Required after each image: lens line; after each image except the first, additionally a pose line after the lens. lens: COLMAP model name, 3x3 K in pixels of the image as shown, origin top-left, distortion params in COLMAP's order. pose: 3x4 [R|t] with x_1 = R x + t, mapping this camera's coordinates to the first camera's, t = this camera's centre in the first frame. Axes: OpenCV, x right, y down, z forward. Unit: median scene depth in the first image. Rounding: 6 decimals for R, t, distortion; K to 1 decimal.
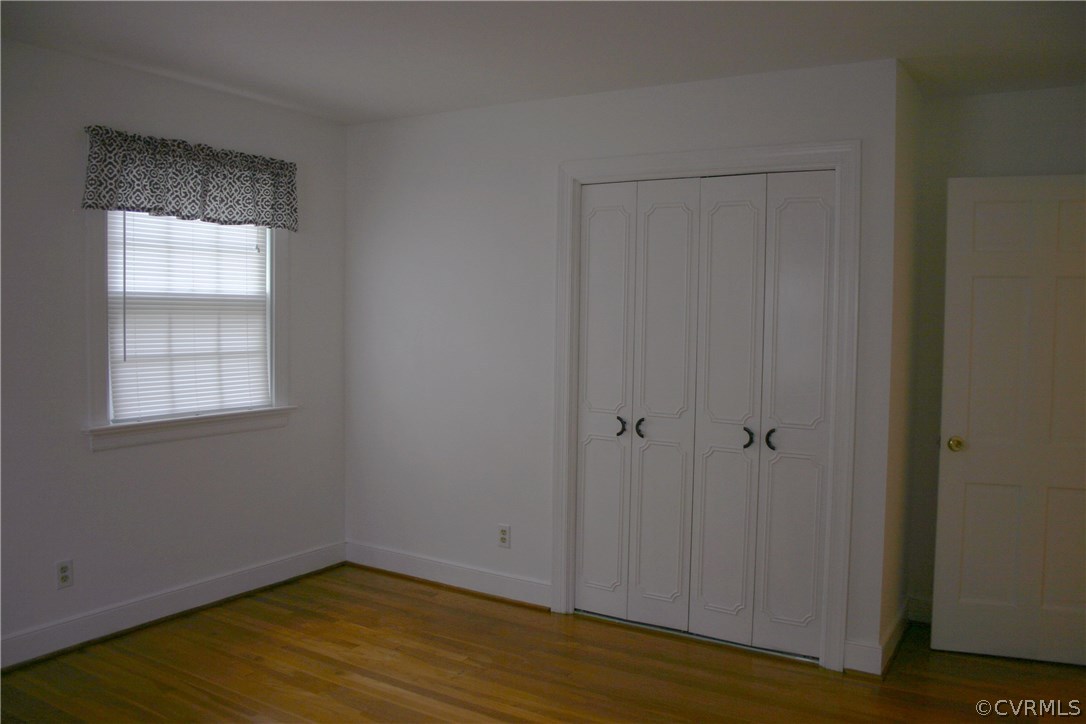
lens RADIAL K [[889.5, 0, 553.2], [0, 889.5, 360.3], [0, 0, 1]] dist [-0.141811, 0.115238]
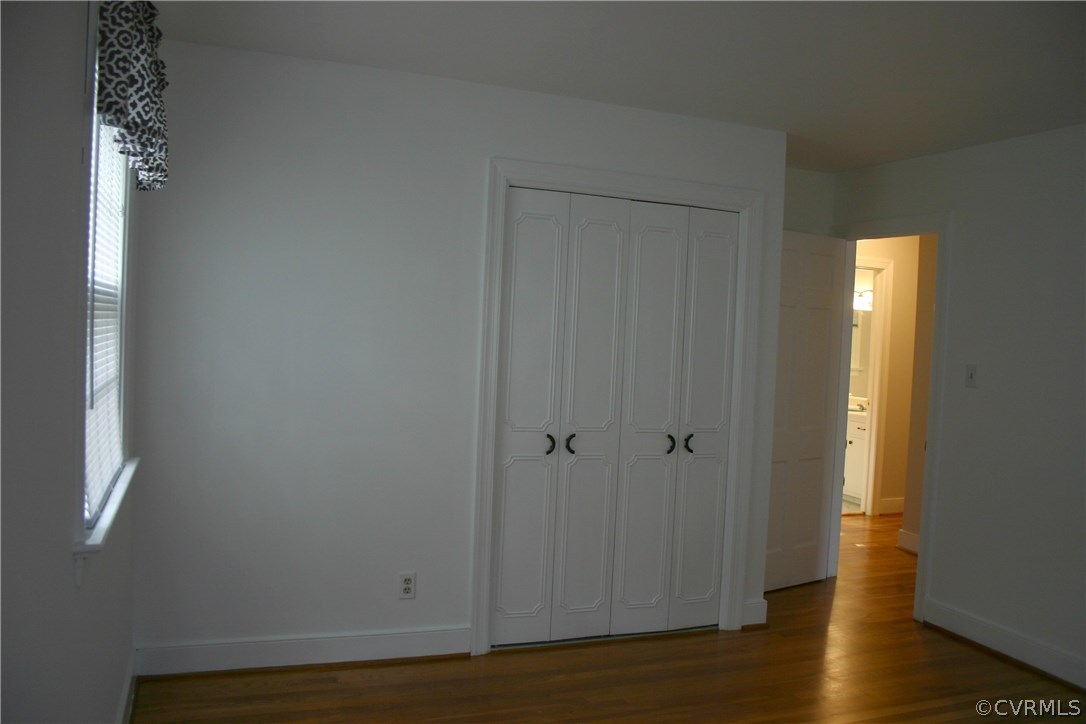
lens RADIAL K [[889.5, 0, 550.7], [0, 889.5, 356.7], [0, 0, 1]] dist [-0.141811, 0.115238]
pose [[0.605186, -0.016539, 0.795912, -0.682079], [0.002900, 0.999823, 0.018571, -0.038503], [-0.796079, -0.008931, 0.605127, 0.408649]]
